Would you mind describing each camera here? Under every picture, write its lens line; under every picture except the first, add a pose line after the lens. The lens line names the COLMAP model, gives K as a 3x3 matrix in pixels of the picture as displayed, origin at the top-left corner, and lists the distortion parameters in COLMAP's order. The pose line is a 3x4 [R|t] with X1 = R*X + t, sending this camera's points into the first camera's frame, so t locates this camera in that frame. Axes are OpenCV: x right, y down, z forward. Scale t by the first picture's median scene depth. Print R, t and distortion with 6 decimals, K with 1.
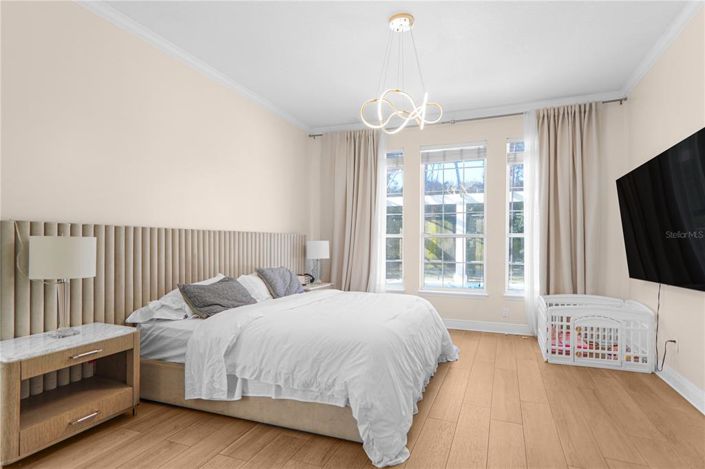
lens RADIAL K [[371.8, 0, 353.6], [0, 371.8, 238.5], [0, 0, 1]] dist [-0.027274, 0.008004]
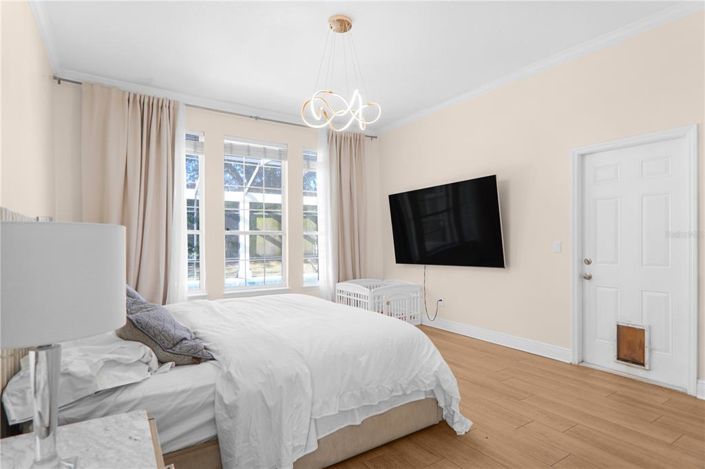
lens RADIAL K [[371.8, 0, 349.9], [0, 371.8, 235.8], [0, 0, 1]] dist [-0.027274, 0.008004]
pose [[0.577519, 0.009591, 0.816321, -0.398023], [-0.009661, 0.999941, -0.004914, 0.001757], [-0.816320, -0.005048, 0.577578, 0.227661]]
